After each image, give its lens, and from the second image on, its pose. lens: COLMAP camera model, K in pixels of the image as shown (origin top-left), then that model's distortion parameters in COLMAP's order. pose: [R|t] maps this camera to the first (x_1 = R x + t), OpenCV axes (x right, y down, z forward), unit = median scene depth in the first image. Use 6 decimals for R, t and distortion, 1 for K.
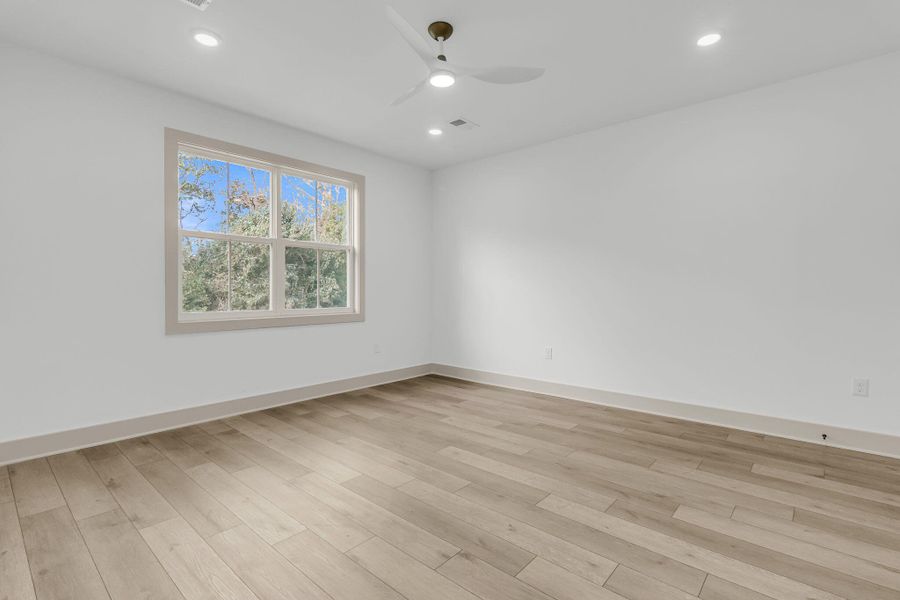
lens RADIAL K [[431.2, 0, 452.4], [0, 431.2, 286.8], [0, 0, 1]] dist [-0.004748, -0.000362]
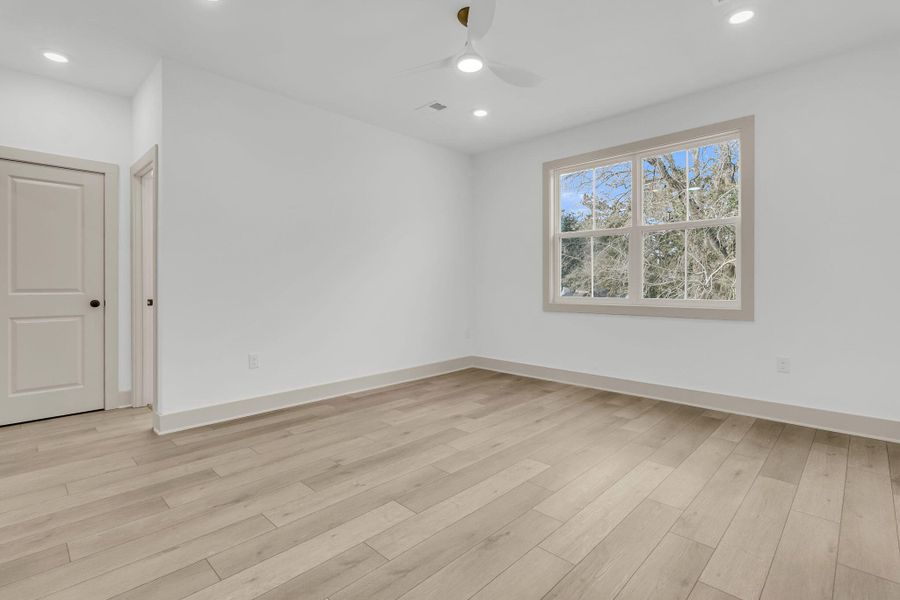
lens RADIAL K [[431.2, 0, 452.4], [0, 431.2, 286.8], [0, 0, 1]] dist [-0.004748, -0.000362]
pose [[-0.057702, 0.007782, -0.998304, 0.906398], [0.009981, 0.999924, 0.007218, 0.022346], [0.998284, -0.009548, -0.057775, 0.950971]]
